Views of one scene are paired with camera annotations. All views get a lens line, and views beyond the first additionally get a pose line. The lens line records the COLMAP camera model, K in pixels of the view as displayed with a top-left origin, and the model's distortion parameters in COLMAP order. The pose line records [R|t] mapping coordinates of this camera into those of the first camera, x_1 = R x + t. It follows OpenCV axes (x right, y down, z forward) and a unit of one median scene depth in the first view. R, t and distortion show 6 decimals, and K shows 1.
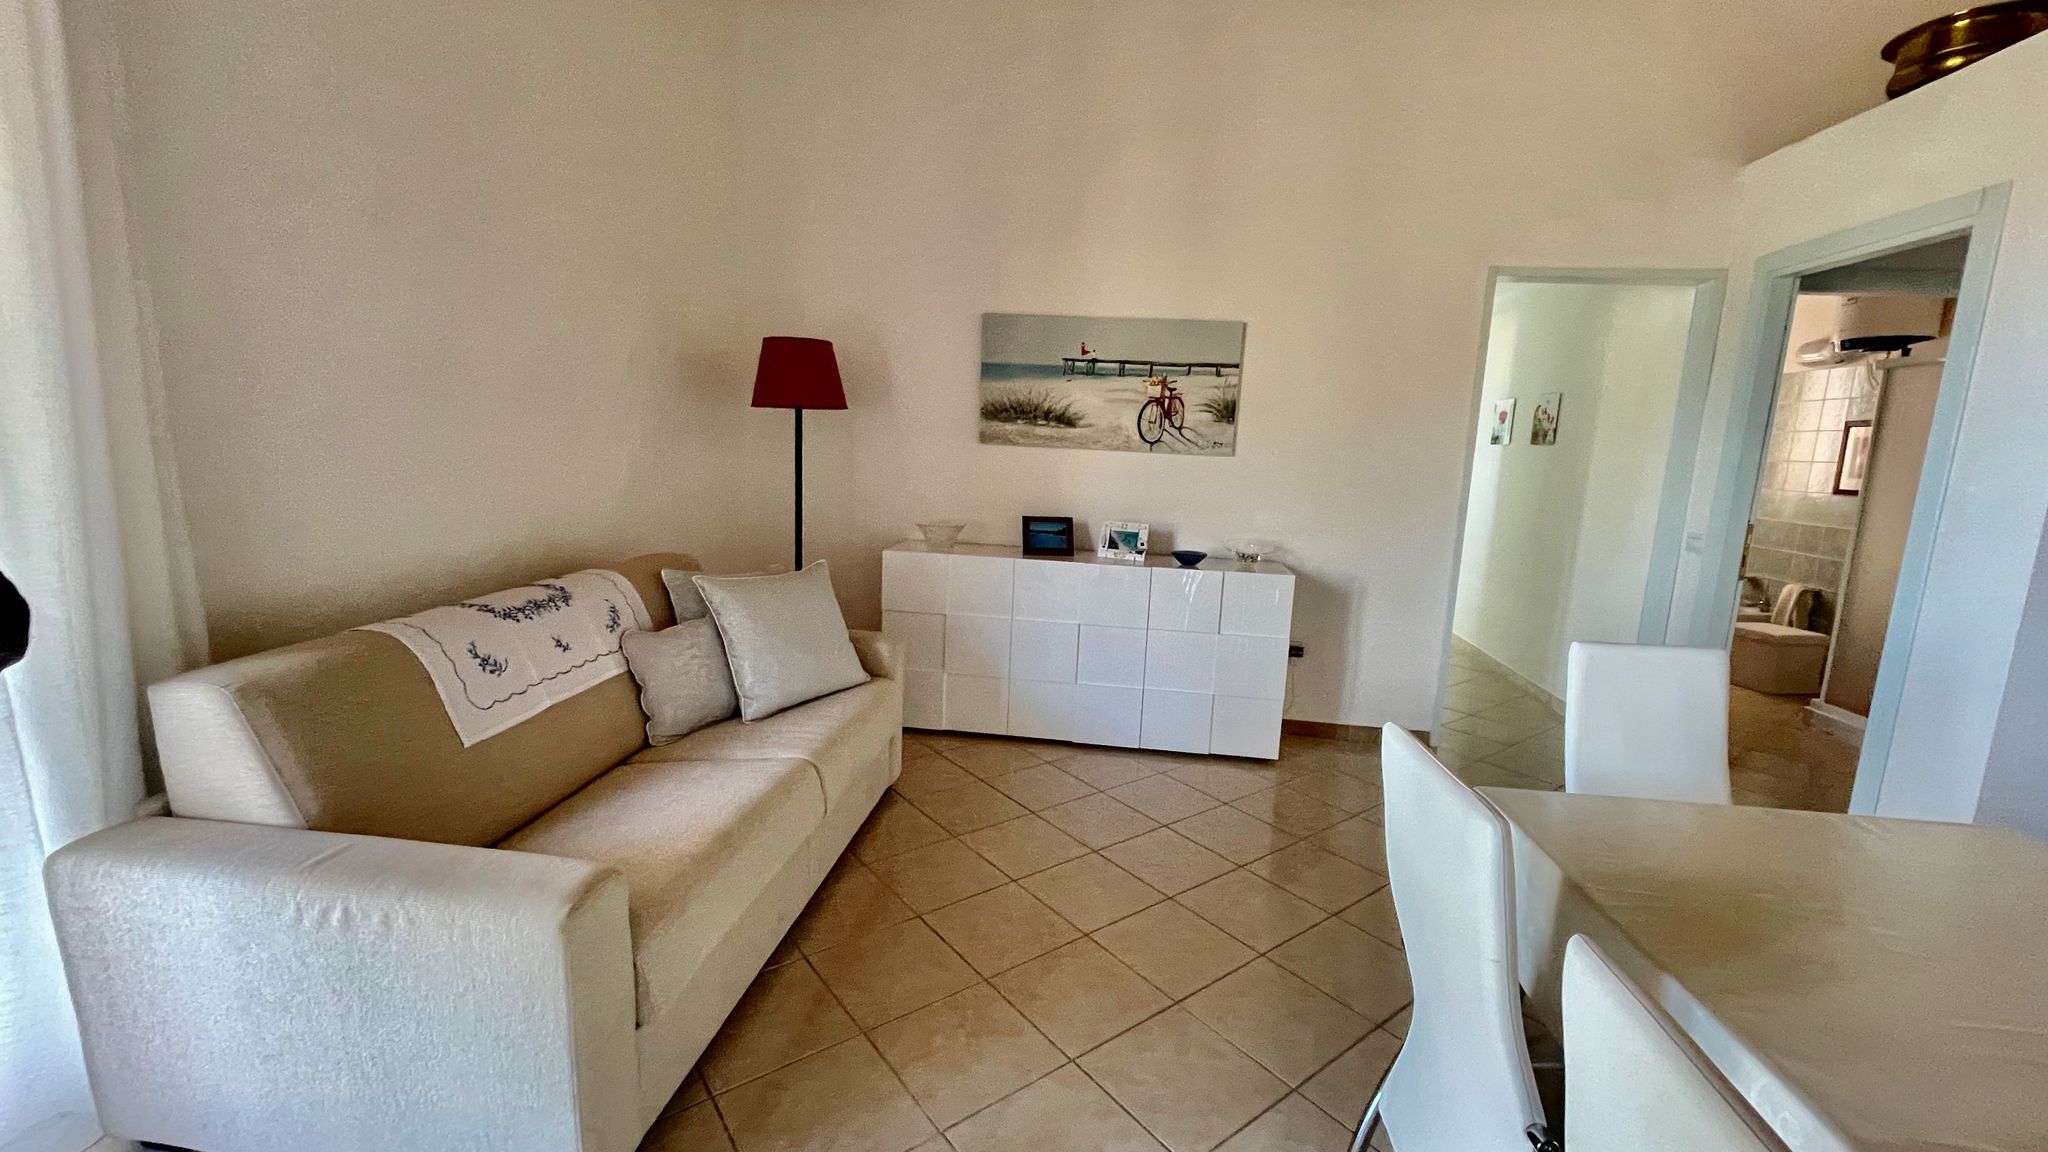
lens RADIAL K [[823.1, 0, 1019.1], [0, 823.1, 575.9], [0, 0, 1]] dist [-0.004728, 0.002522]
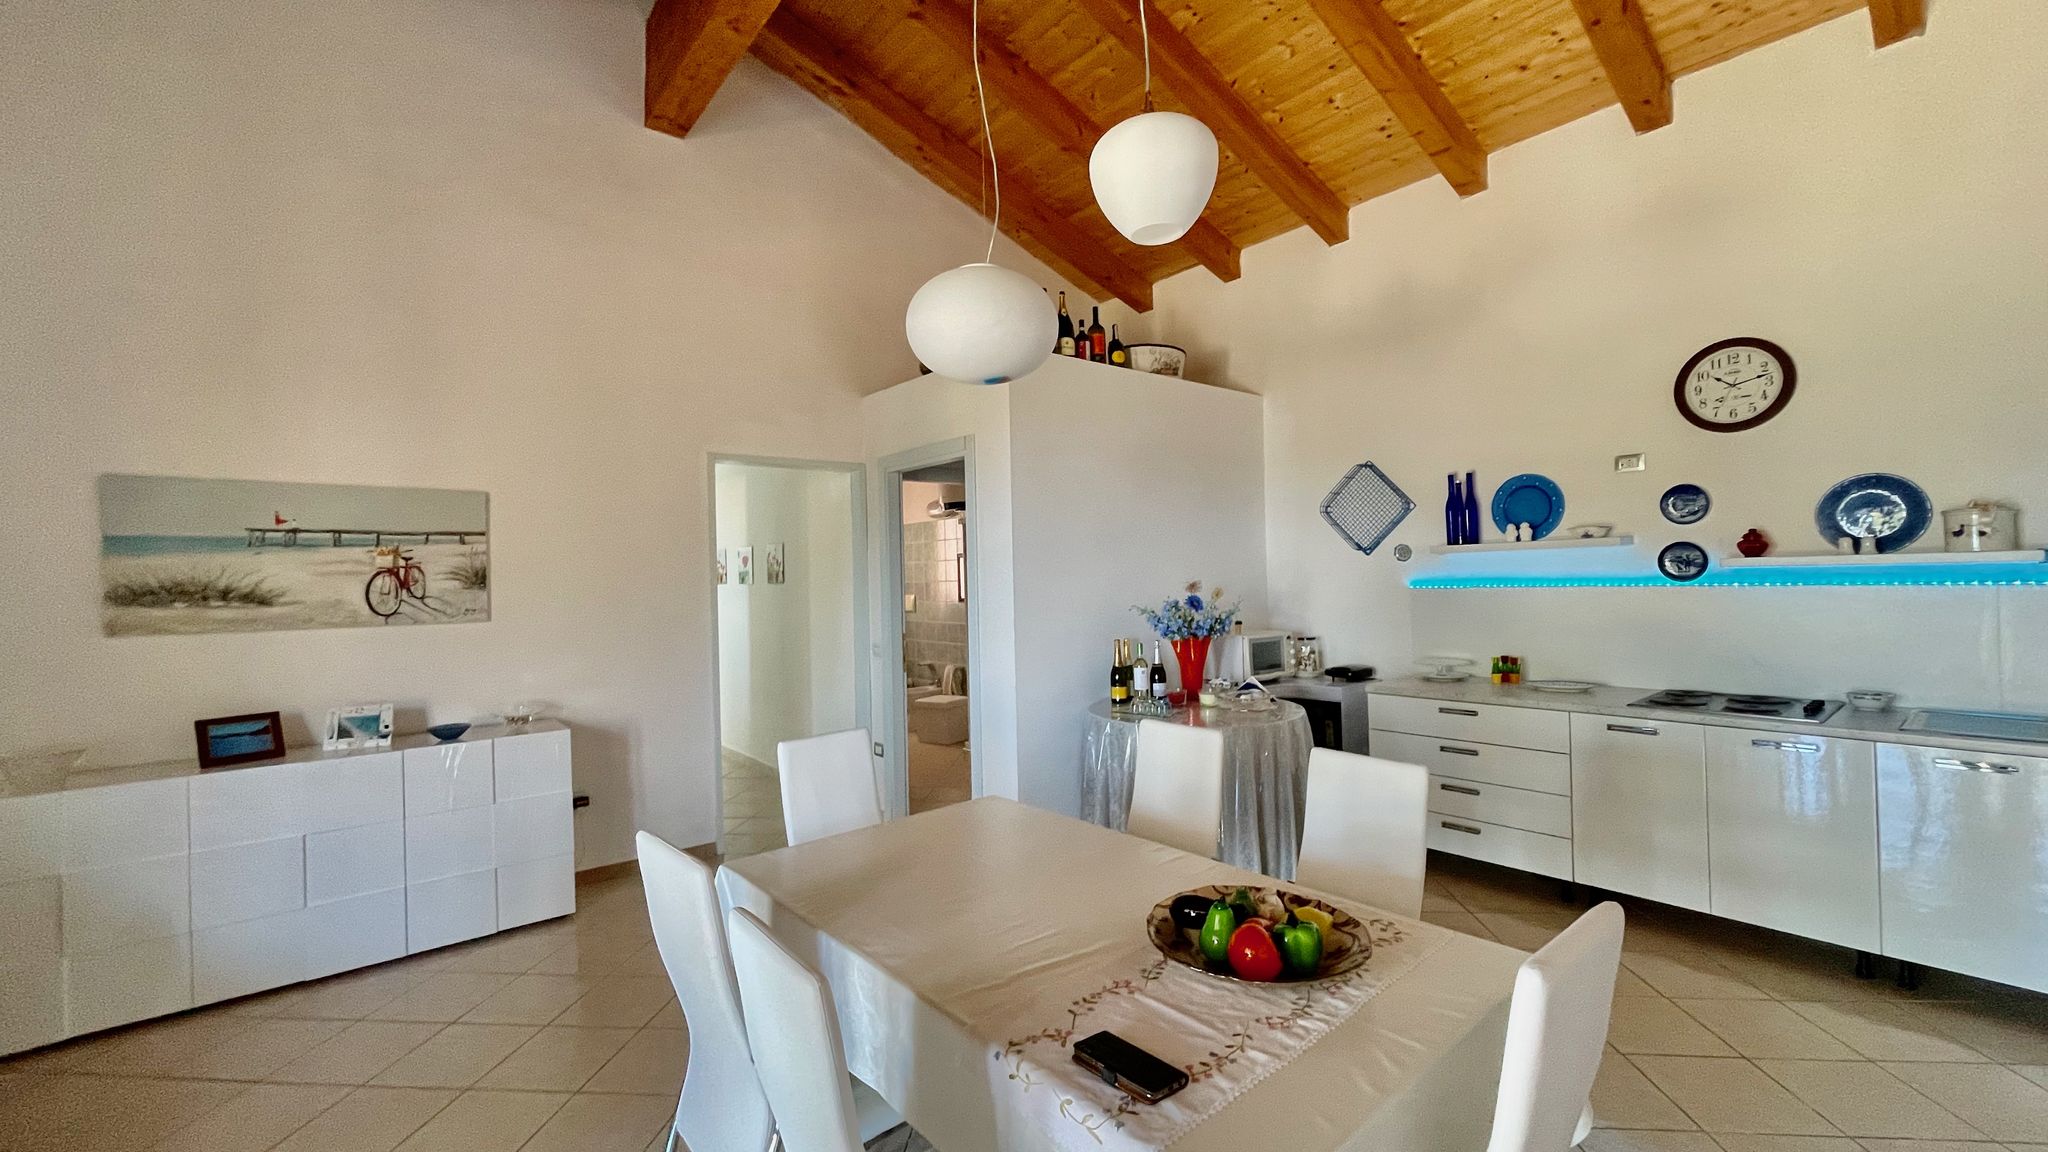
lens RADIAL K [[823.1, 0, 1032.1], [0, 823.1, 574.4], [0, 0, 1]] dist [-0.004728, 0.002522]
pose [[0.668622, -0.056360, 0.741463, -0.036320], [0.172838, 0.981594, -0.081246, -0.006622], [-0.723237, 0.182476, 0.666056, -0.152905]]
